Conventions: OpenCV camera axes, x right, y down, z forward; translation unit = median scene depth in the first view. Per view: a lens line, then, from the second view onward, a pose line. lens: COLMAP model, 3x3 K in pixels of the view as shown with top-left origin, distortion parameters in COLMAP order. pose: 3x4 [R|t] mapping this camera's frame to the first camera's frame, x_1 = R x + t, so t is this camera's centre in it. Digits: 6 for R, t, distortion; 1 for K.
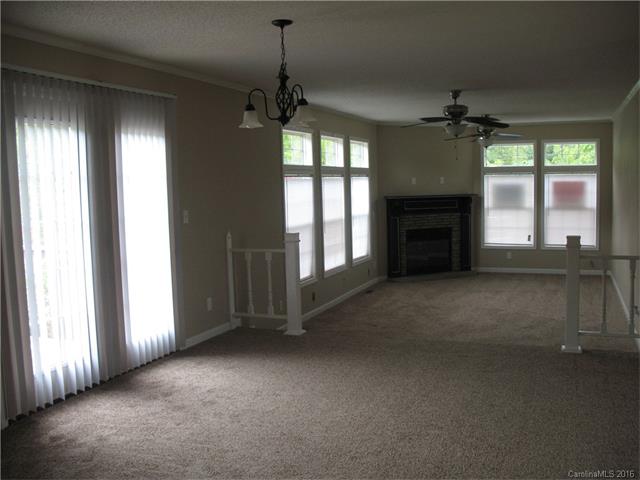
lens RADIAL K [[659.3, 0, 320.0], [0, 659.3, 240.0], [0, 0, 1]] dist [-0.194588, 0.225518]
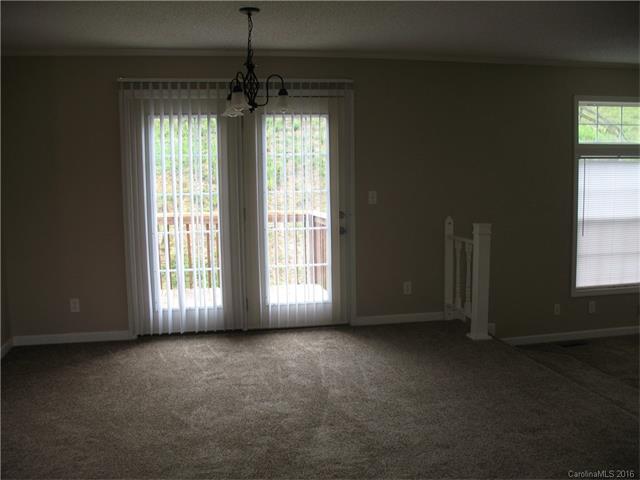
lens RADIAL K [[659.3, 0, 320.0], [0, 659.3, 240.0], [0, 0, 1]] dist [-0.194588, 0.225518]
pose [[0.545767, 0.104853, -0.831351, 0.305321], [-0.070885, 0.994361, 0.078878, -0.022628], [0.834933, 0.015881, 0.550122, 0.186669]]
